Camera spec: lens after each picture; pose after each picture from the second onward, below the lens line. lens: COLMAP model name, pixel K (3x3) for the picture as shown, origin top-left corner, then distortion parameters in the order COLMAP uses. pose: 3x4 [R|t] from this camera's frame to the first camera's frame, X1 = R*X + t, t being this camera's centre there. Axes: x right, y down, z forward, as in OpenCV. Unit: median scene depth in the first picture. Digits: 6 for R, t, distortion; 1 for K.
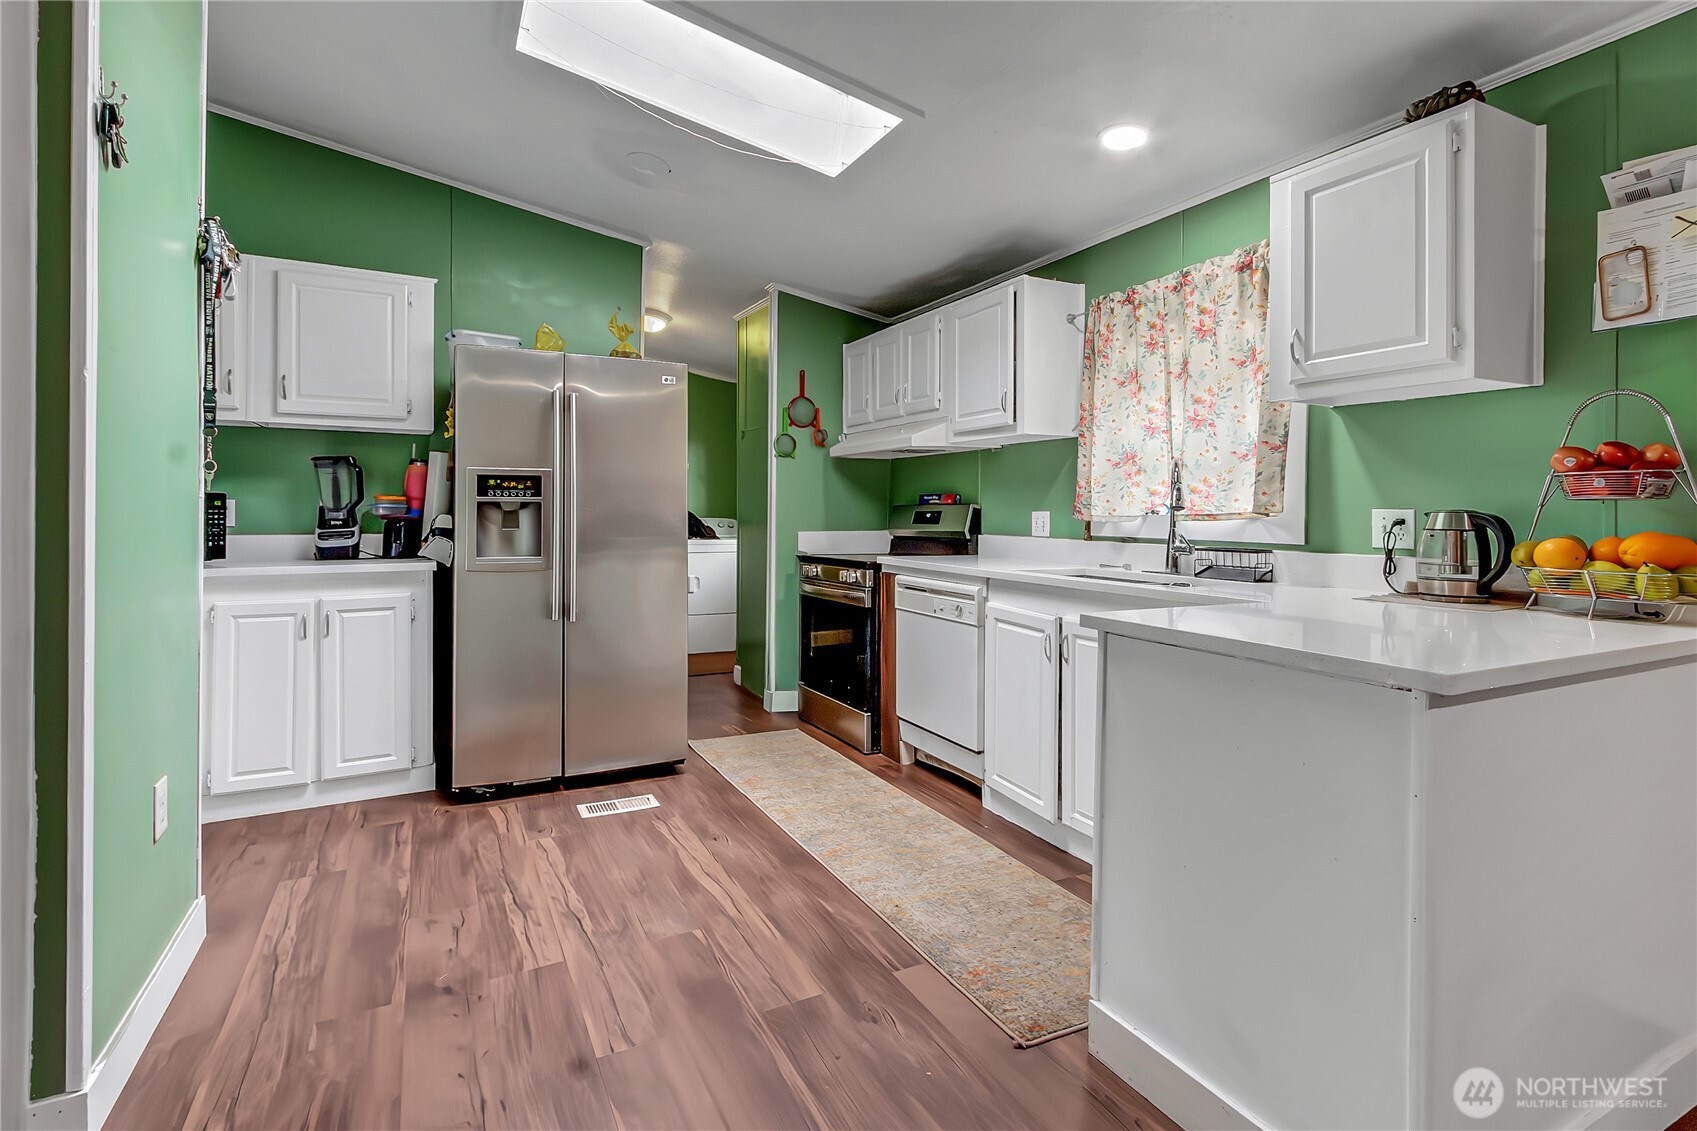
lens RADIAL K [[803.4, 0, 835.7], [0, 803.4, 507.4], [0, 0, 1]] dist [0.001903, 0.000286]
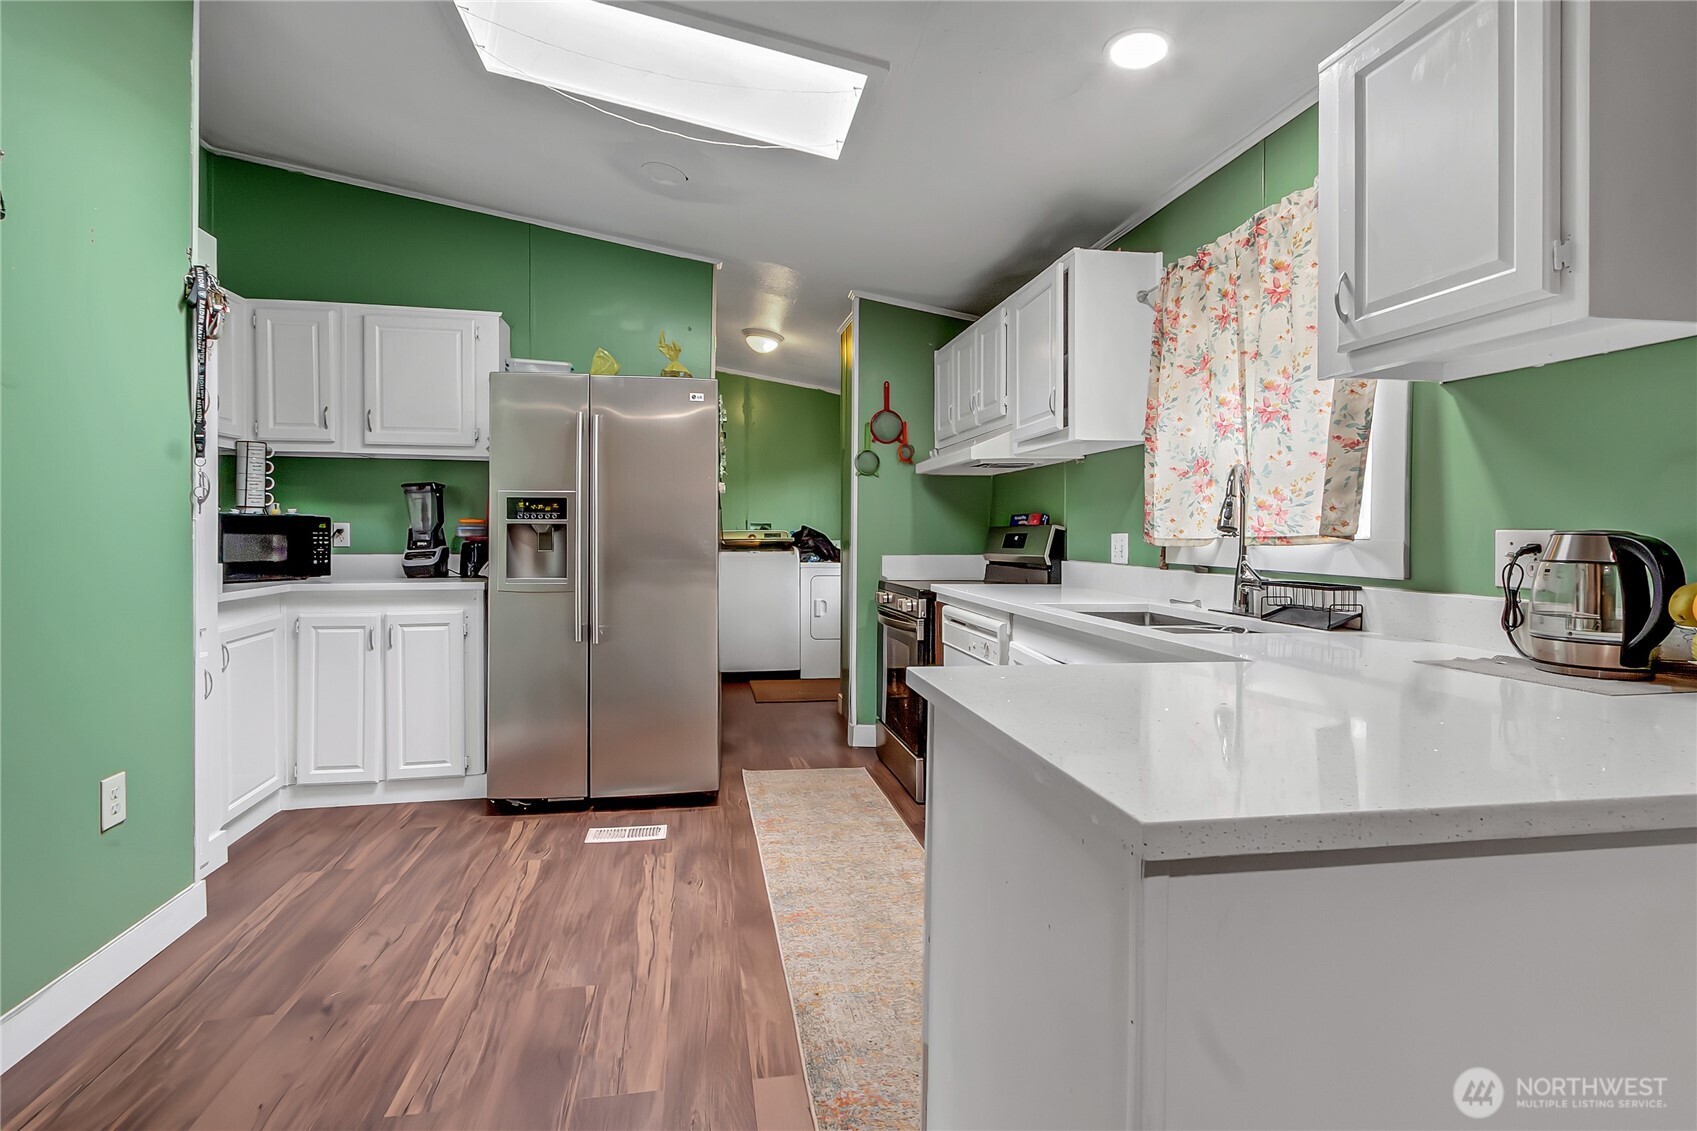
lens RADIAL K [[797.7, 0, 833.1], [0, 797.7, 536.2], [0, 0, 1]] dist [-0.000856, -0.000498]
pose [[0.955442, 0.000807, -0.295176, 0.253987], [0.001580, 0.999968, 0.007850, 0.001226], [0.295173, -0.007966, 0.955411, 0.146615]]
